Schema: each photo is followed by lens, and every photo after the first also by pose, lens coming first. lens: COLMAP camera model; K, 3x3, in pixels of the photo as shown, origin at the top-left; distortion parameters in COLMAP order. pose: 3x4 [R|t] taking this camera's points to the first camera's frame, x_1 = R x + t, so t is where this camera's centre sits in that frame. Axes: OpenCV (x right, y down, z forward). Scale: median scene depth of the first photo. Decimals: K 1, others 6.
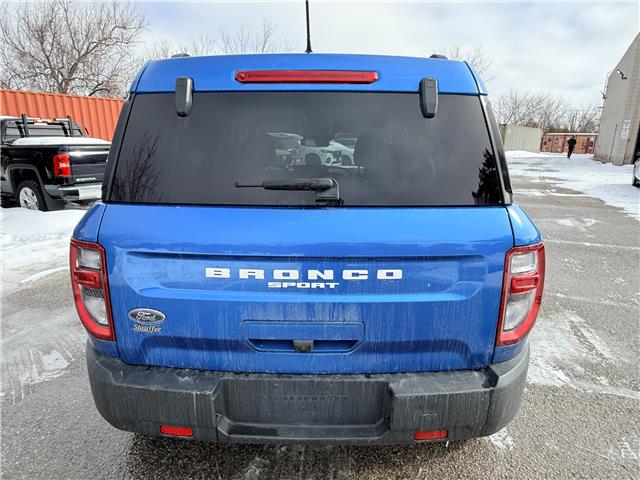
lens RADIAL K [[417.7, 0, 315.2], [0, 417.7, 244.0], [0, 0, 1]] dist [0.001353, 0.001063]
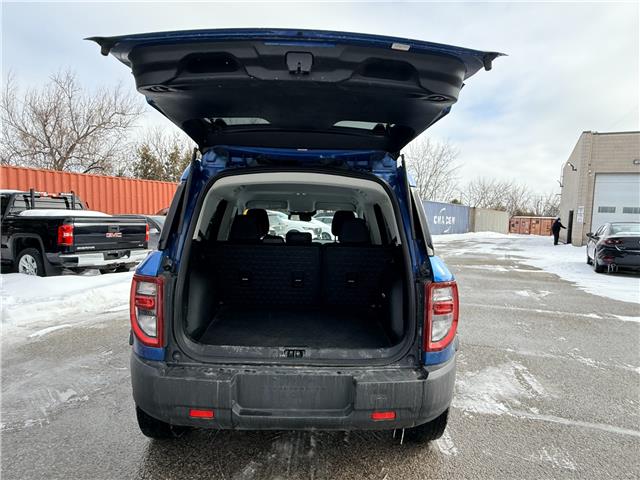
lens RADIAL K [[417.7, 0, 315.2], [0, 417.7, 244.0], [0, 0, 1]] dist [0.001353, 0.001063]
pose [[0.998822, 0.016814, 0.045518, -0.005233], [-0.008237, 0.983185, -0.182427, 0.026571], [-0.047820, 0.181837, 0.982165, -0.088494]]
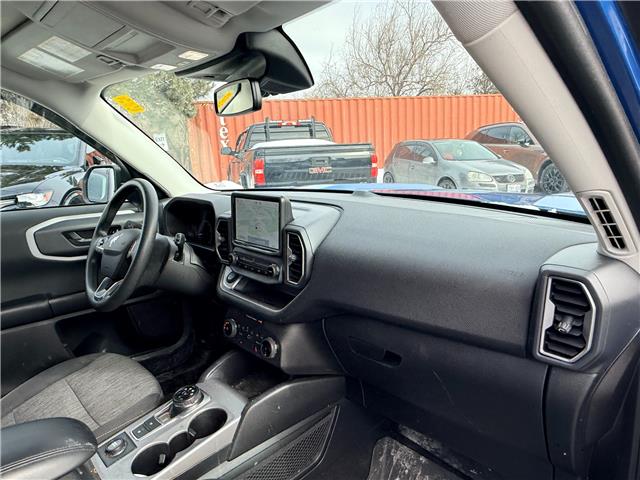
lens RADIAL K [[418.2, 0, 321.5], [0, 418.2, 243.1], [0, 0, 1]] dist [0.001563, 0.001375]
pose [[0.703931, 0.125017, -0.699179, 0.104335], [-0.128819, 0.990534, 0.047418, -0.091244], [0.698489, 0.056689, 0.713372, 0.439413]]
